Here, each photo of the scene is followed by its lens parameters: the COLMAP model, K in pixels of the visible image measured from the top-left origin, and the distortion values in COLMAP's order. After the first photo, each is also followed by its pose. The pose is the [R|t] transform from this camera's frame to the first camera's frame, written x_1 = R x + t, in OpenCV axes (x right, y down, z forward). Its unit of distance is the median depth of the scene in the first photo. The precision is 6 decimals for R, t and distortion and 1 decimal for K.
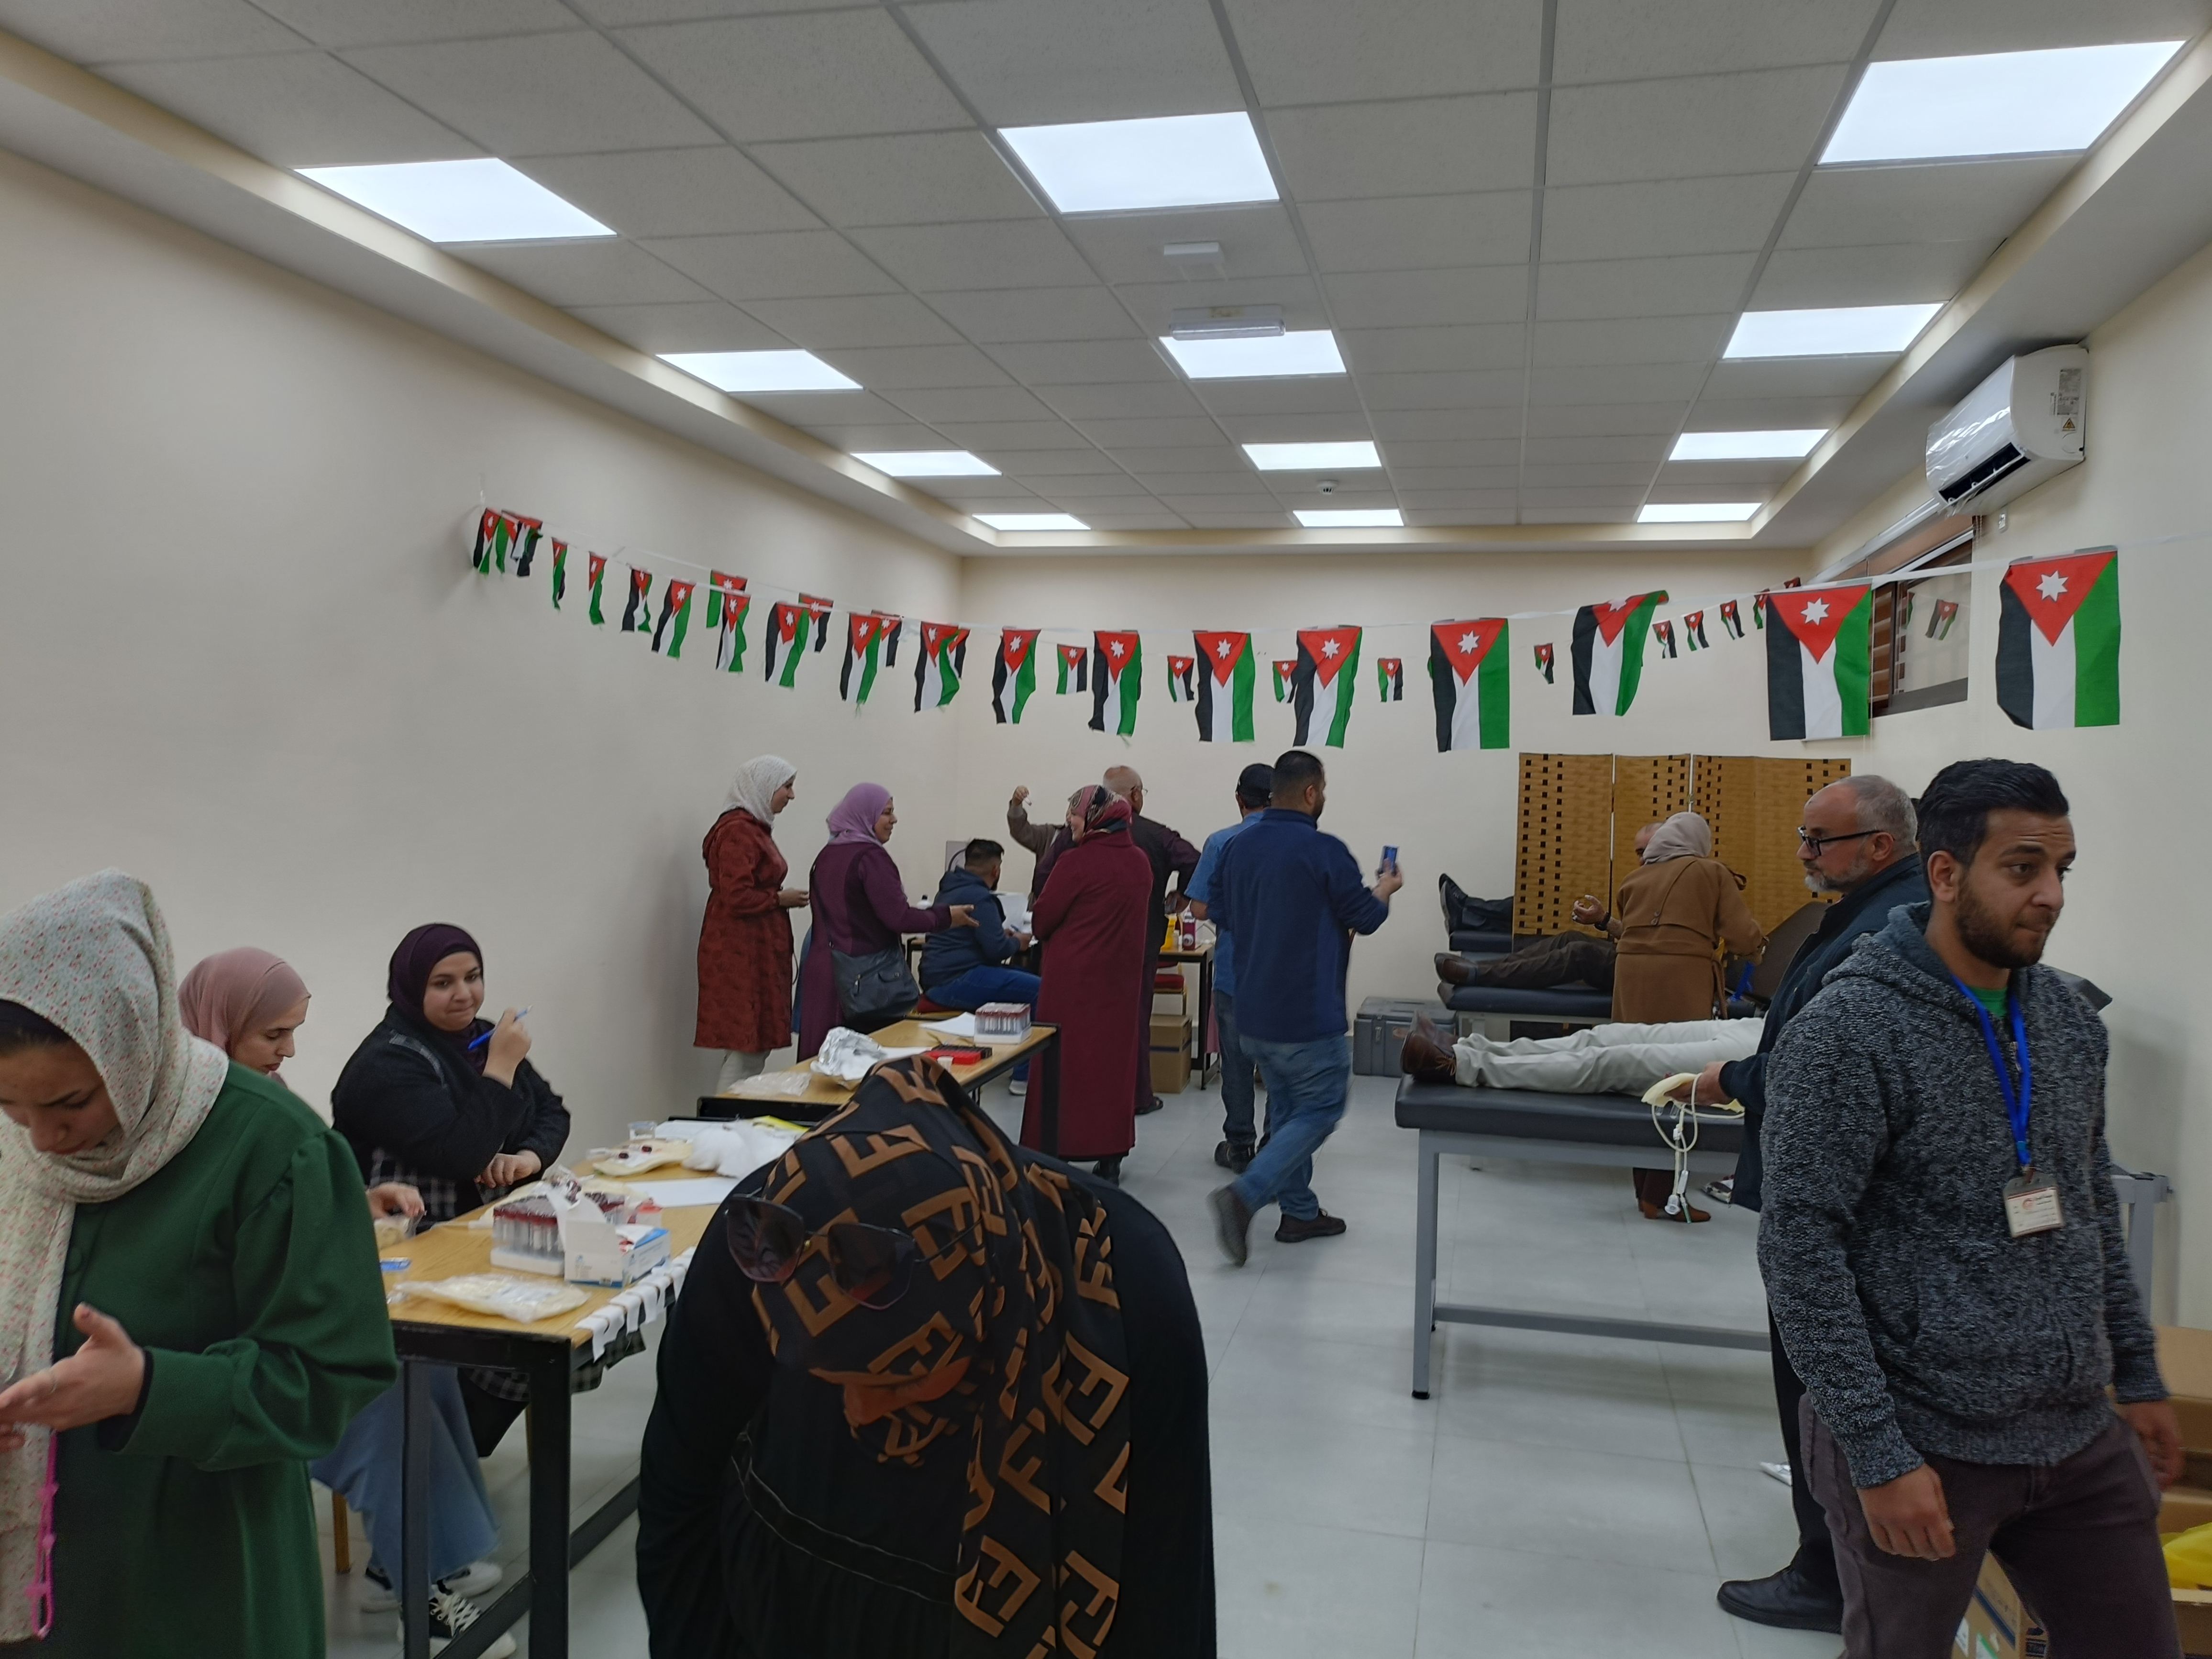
lens RADIAL K [[1581.3, 0, 1106.0], [0, 1581.3, 829.5], [0, 0, 1]] dist [-0.000672, -0.032097]
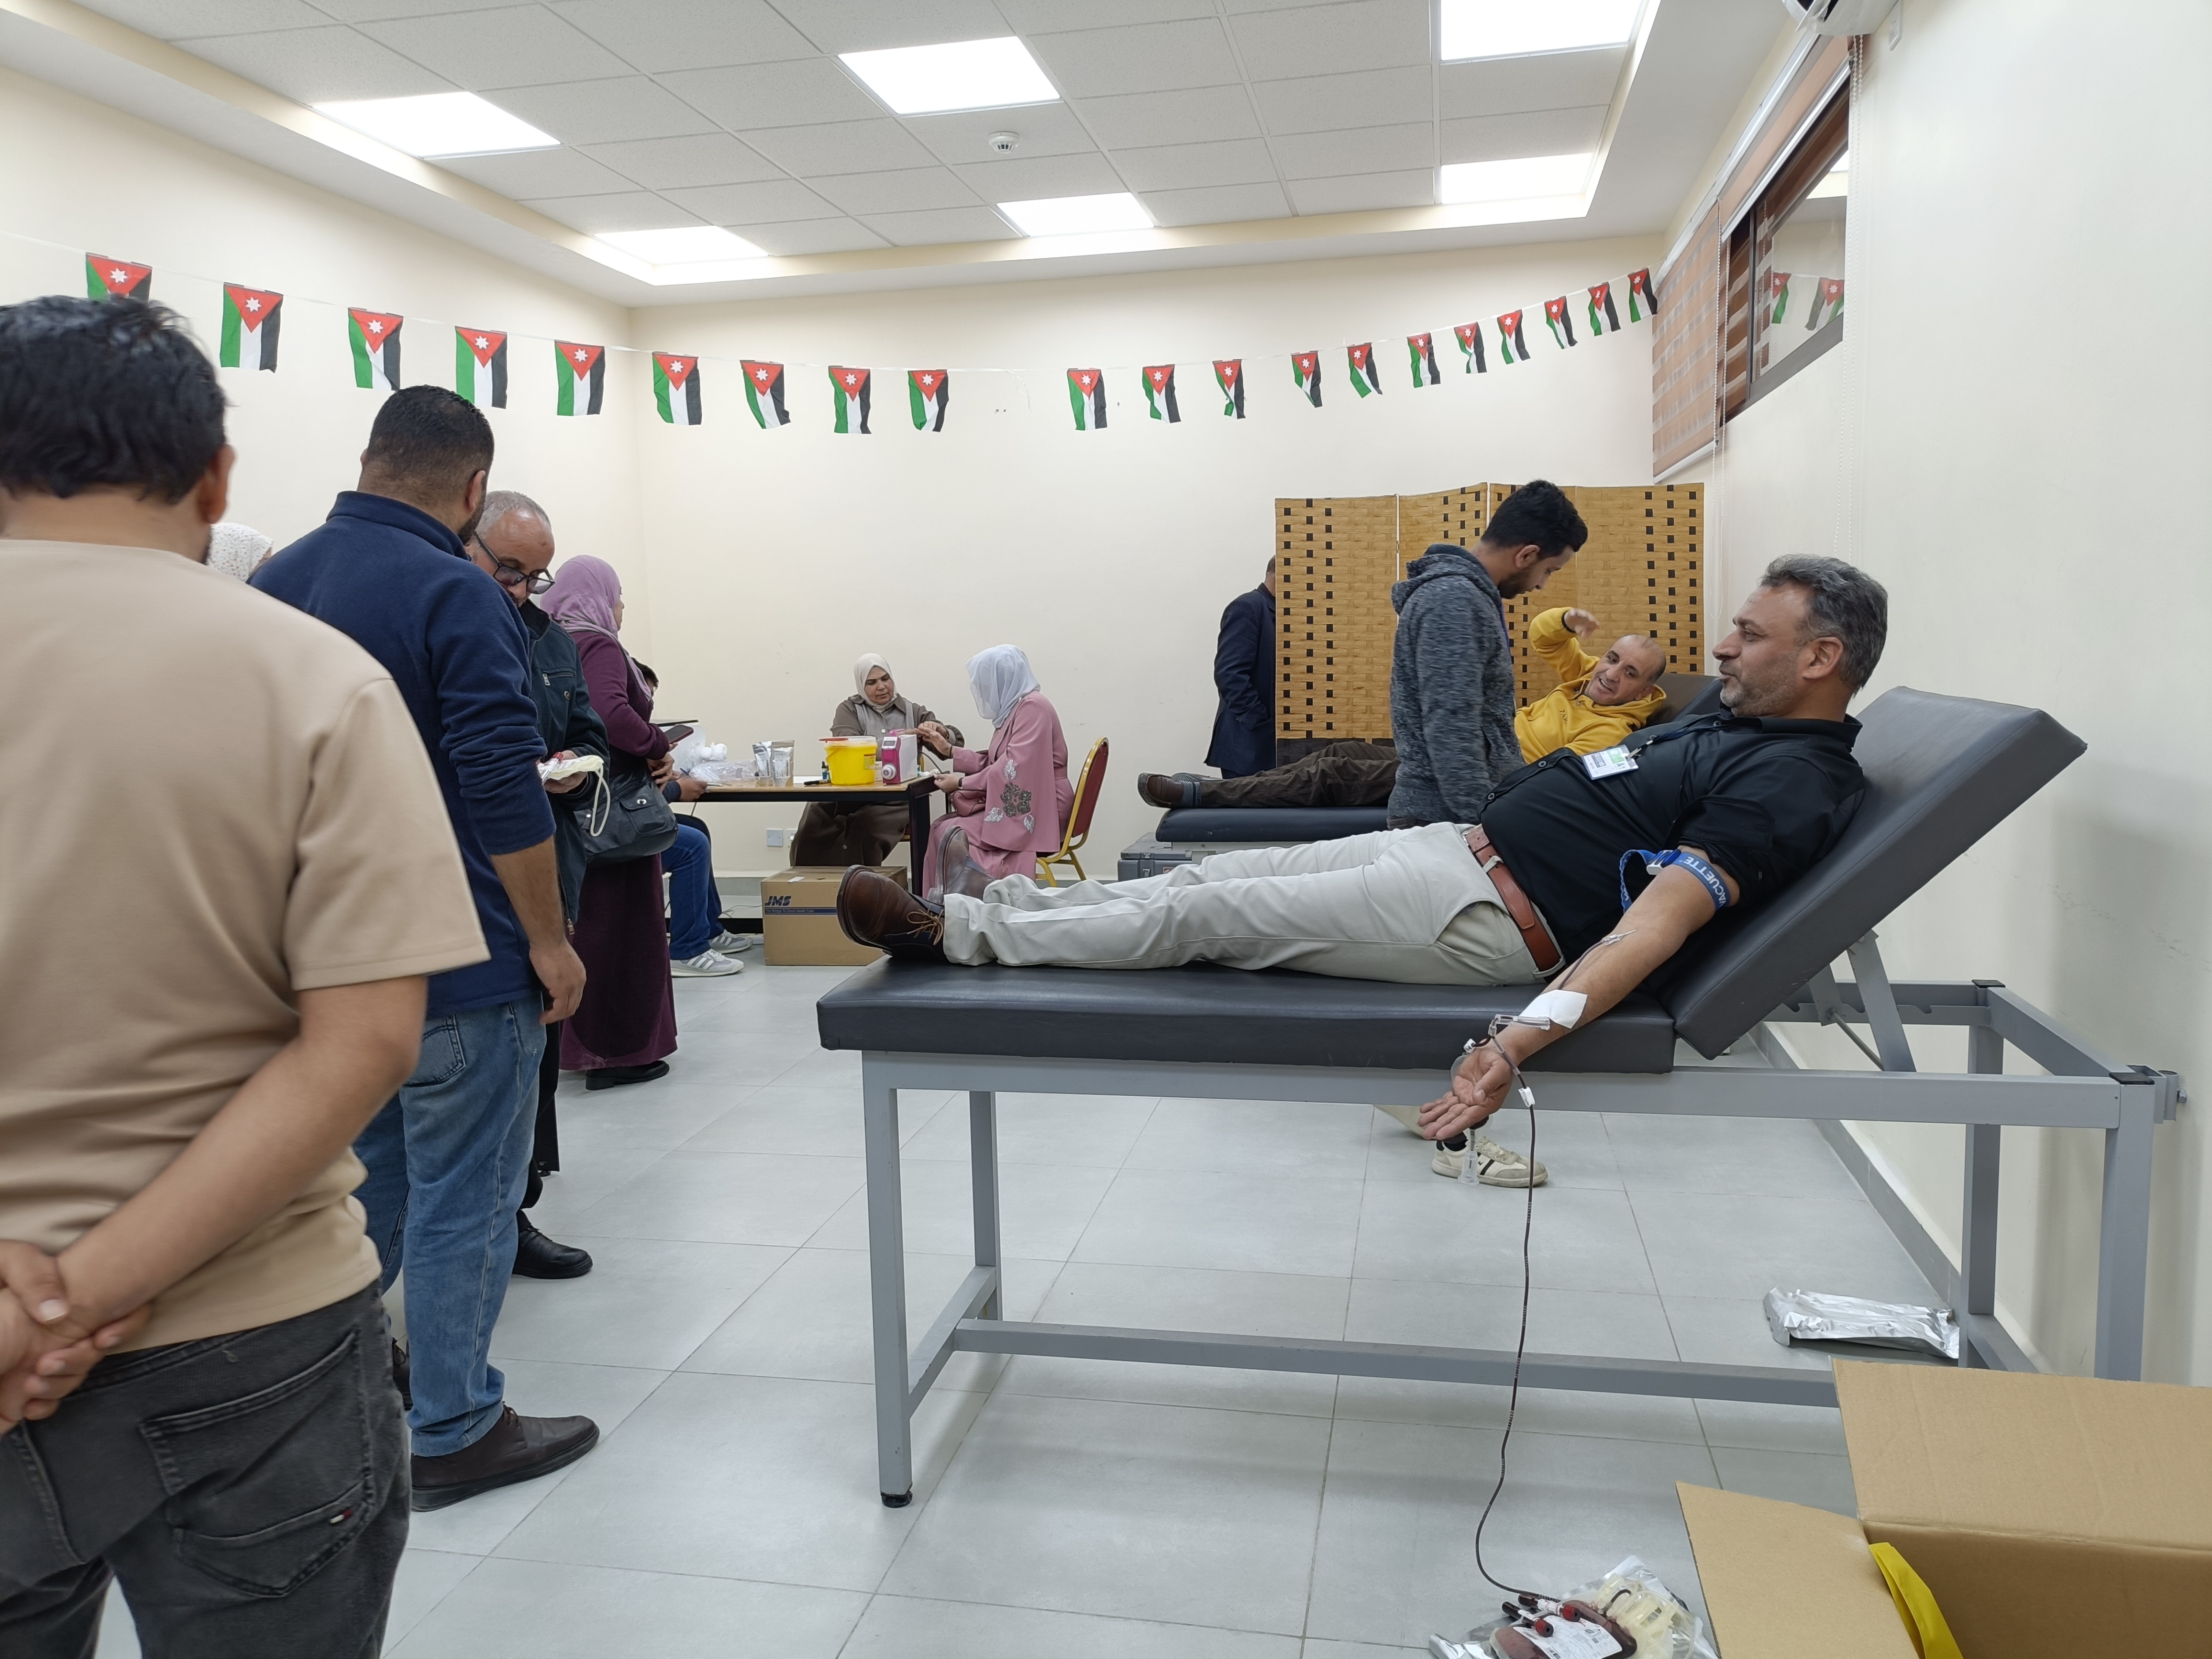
lens RADIAL K [[1628.2, 0, 1106.0], [0, 1628.2, 829.5], [0, 0, 1]] dist [0.002813, -0.003477]
pose [[0.997305, -0.048665, 0.054899, 0.131214], [0.043358, 0.994625, 0.094032, 0.031867], [-0.059180, -0.091398, 0.994054, 0.219533]]
